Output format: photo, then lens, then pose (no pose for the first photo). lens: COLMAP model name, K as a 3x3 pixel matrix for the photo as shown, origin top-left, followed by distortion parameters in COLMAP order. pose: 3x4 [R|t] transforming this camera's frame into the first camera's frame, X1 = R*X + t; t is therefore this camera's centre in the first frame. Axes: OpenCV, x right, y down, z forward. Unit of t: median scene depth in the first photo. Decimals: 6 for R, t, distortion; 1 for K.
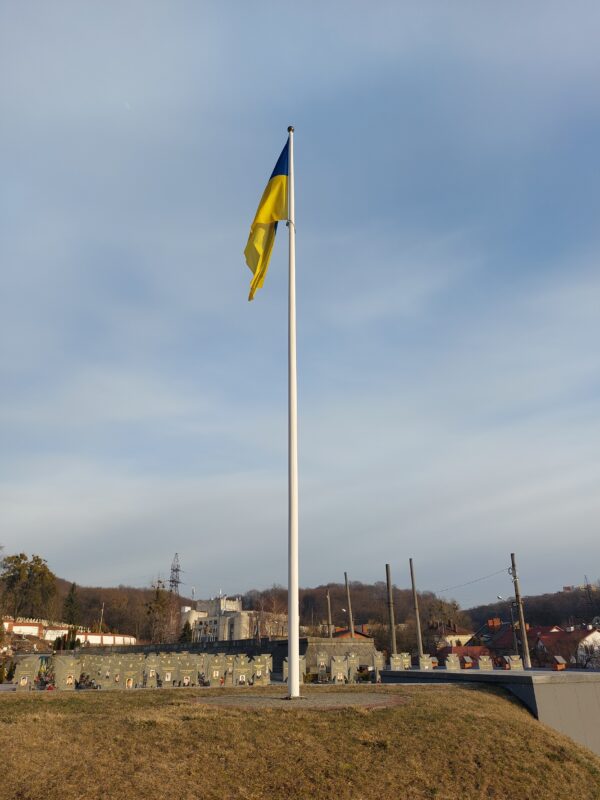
lens RADIAL K [[564.5, 0, 307.2], [0, 564.5, 398.3], [0, 0, 1]] dist [0.010396, -0.001988]
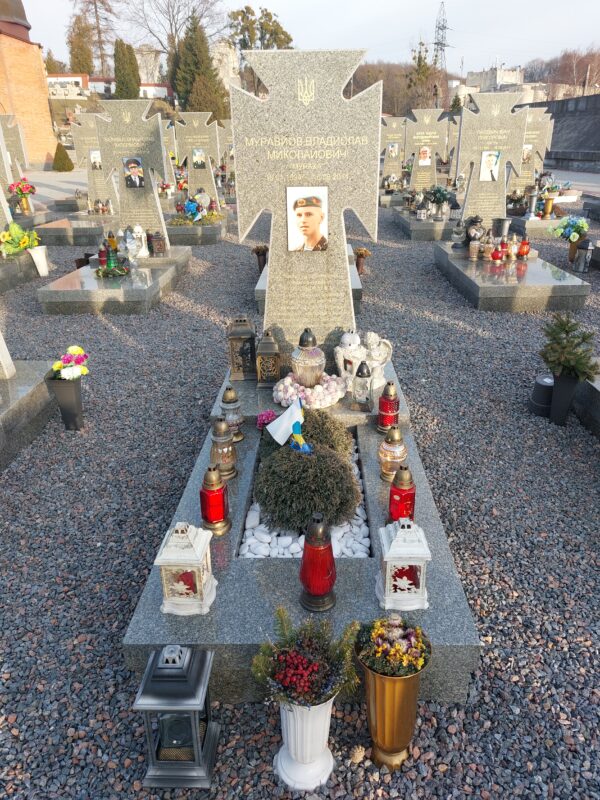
lens RADIAL K [[564.5, 0, 307.3], [0, 564.5, 397.4], [0, 0, 1]] dist [0.010396, -0.001988]
pose [[0.913020, 0.167013, -0.372158, -0.027768], [0.169706, 0.674118, 0.718863, 0.056567], [0.370938, -0.719494, 0.587140, 0.113560]]
